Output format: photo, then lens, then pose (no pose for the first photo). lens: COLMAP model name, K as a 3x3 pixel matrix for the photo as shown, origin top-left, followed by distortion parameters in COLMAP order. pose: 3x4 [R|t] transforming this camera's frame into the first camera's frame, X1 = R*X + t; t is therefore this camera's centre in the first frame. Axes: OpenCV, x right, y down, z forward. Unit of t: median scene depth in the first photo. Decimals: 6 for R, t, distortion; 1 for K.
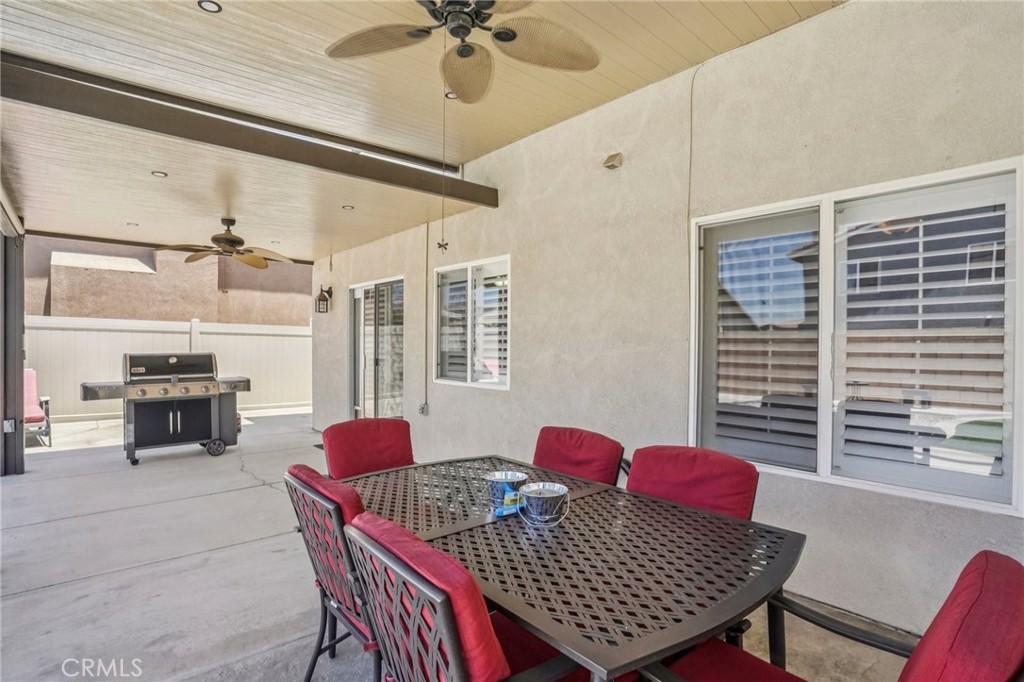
lens RADIAL K [[488.1, 0, 500.7], [0, 488.1, 341.4], [0, 0, 1]] dist [-0.038385, 0.016702]
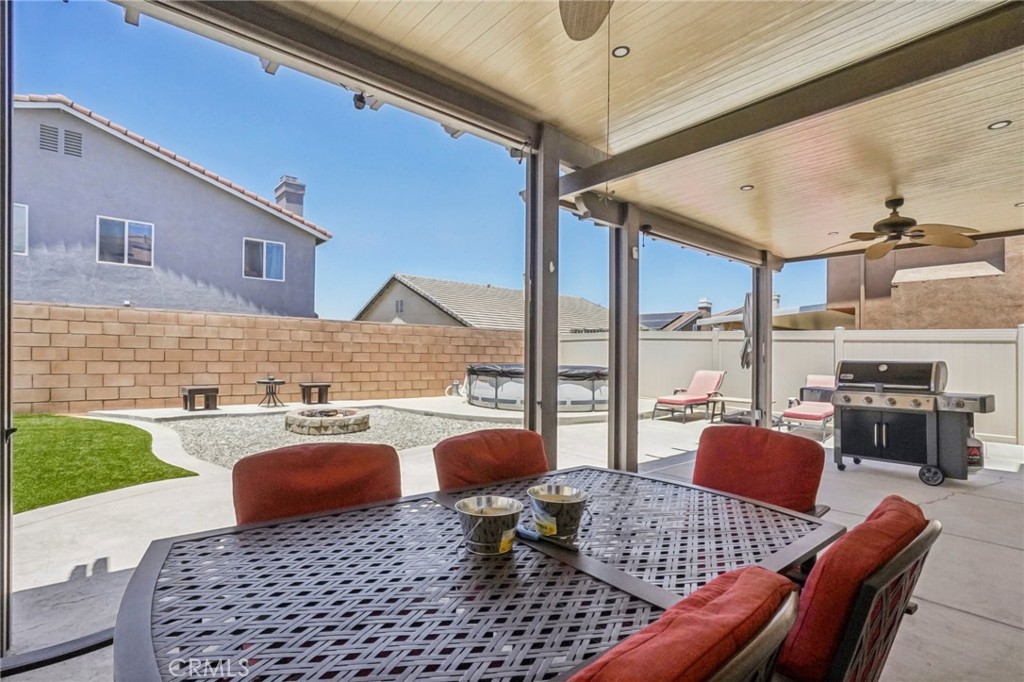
lens RADIAL K [[488.1, 0, 516.5], [0, 488.1, 345.8], [0, 0, 1]] dist [-0.038385, 0.016702]
pose [[-0.023624, -0.025238, -0.999402, 0.236771], [-0.011087, 0.999626, -0.024981, 0.025451], [0.999659, 0.010490, -0.023895, 0.299477]]
